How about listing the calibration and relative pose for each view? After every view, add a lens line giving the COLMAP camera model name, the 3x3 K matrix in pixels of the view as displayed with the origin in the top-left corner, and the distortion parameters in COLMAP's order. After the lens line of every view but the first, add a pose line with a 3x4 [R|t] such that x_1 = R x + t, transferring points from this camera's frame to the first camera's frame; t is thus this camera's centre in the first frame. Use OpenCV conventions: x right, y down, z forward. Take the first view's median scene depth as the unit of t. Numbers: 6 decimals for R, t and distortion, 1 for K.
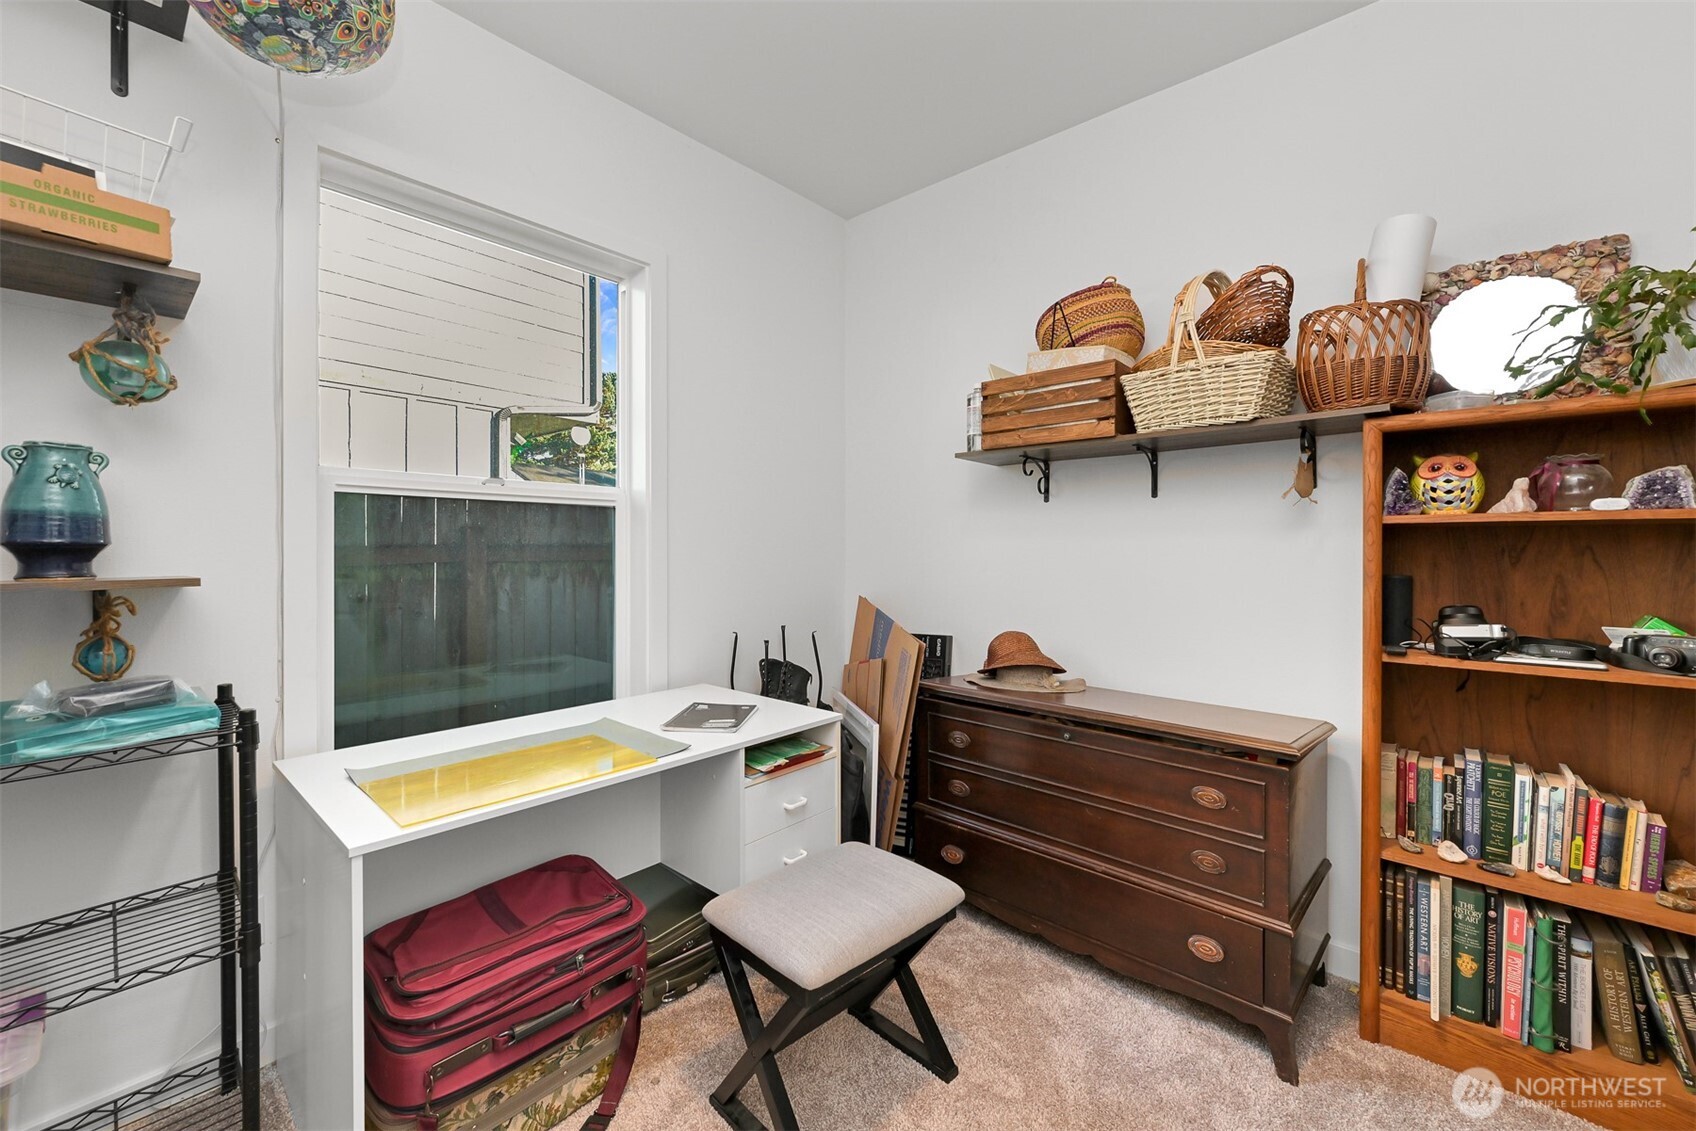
lens RADIAL K [[661.2, 0, 851.0], [0, 661.2, 551.0], [0, 0, 1]] dist [-0.000386, -0.000102]
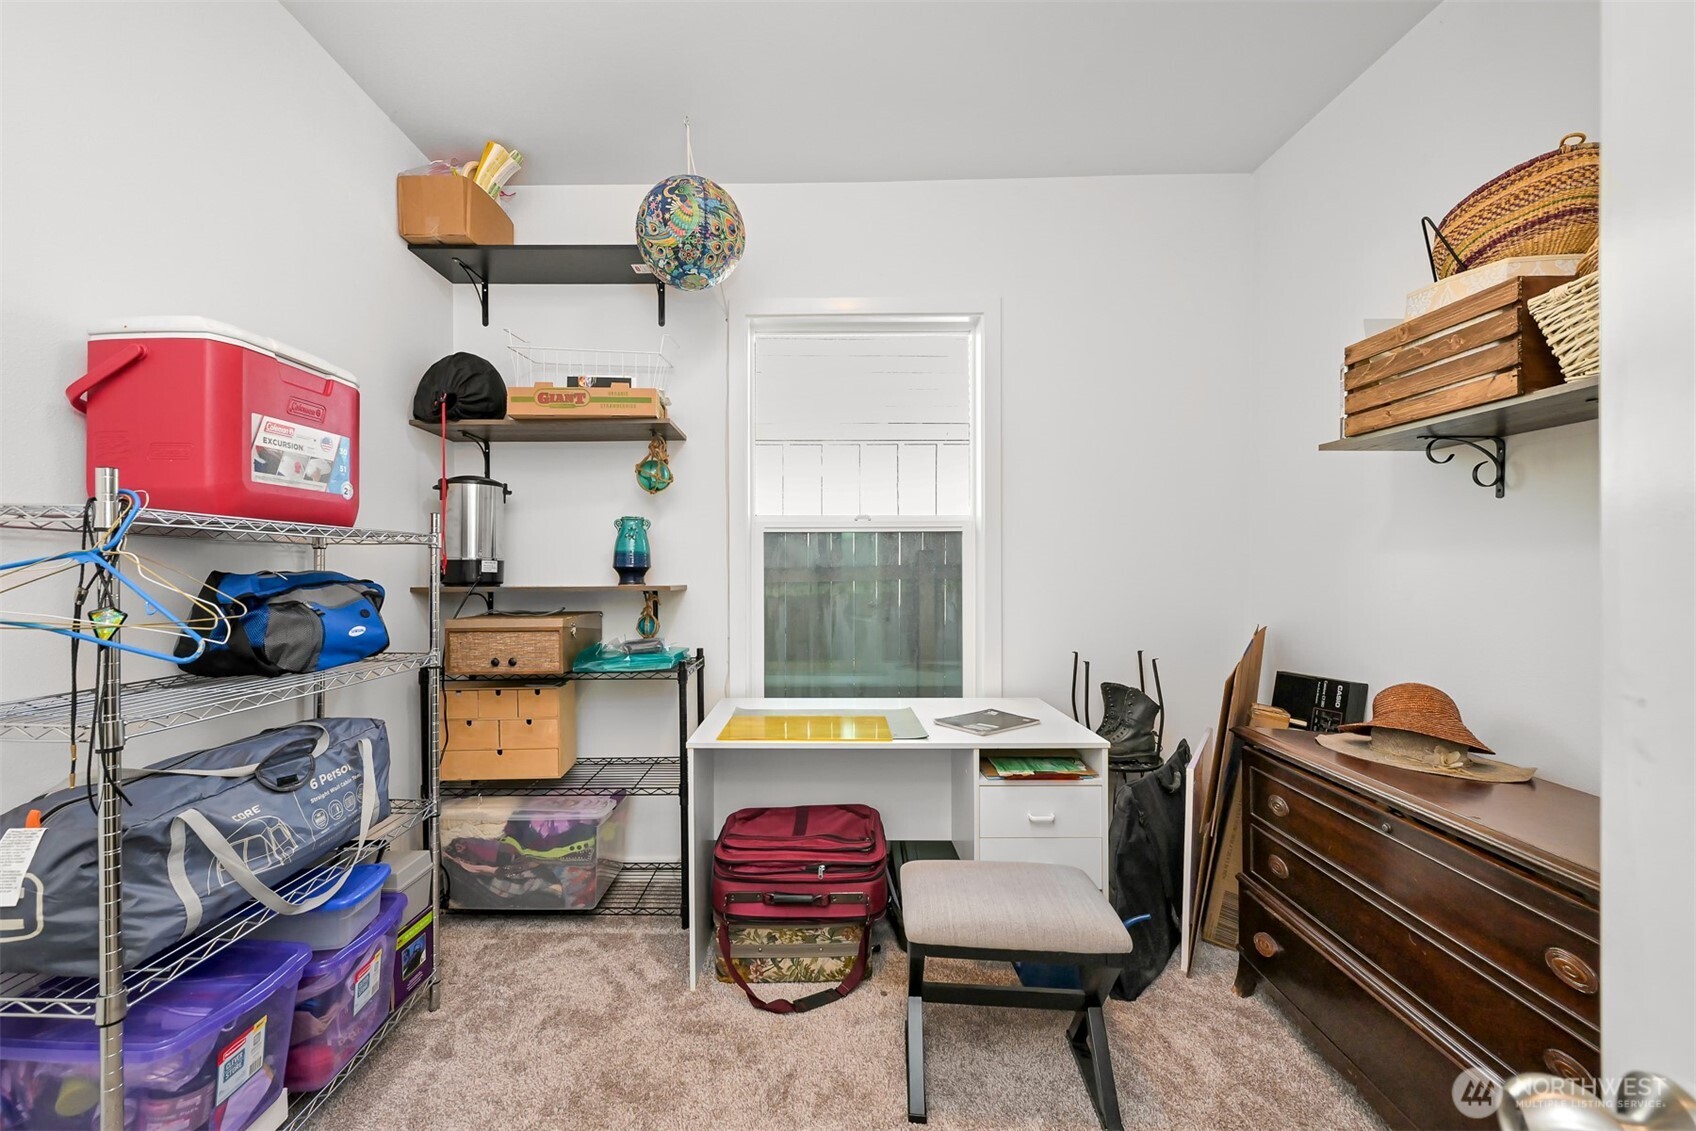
lens RADIAL K [[674.3, 0, 816.2], [0, 674.3, 572.0], [0, 0, 1]] dist [-0.000302, -0.000061]
pose [[0.666113, 0.002296, -0.745847, 0.440590], [0.001282, 0.999990, 0.004223, -0.003305], [0.745850, -0.003769, 0.666104, 0.042163]]
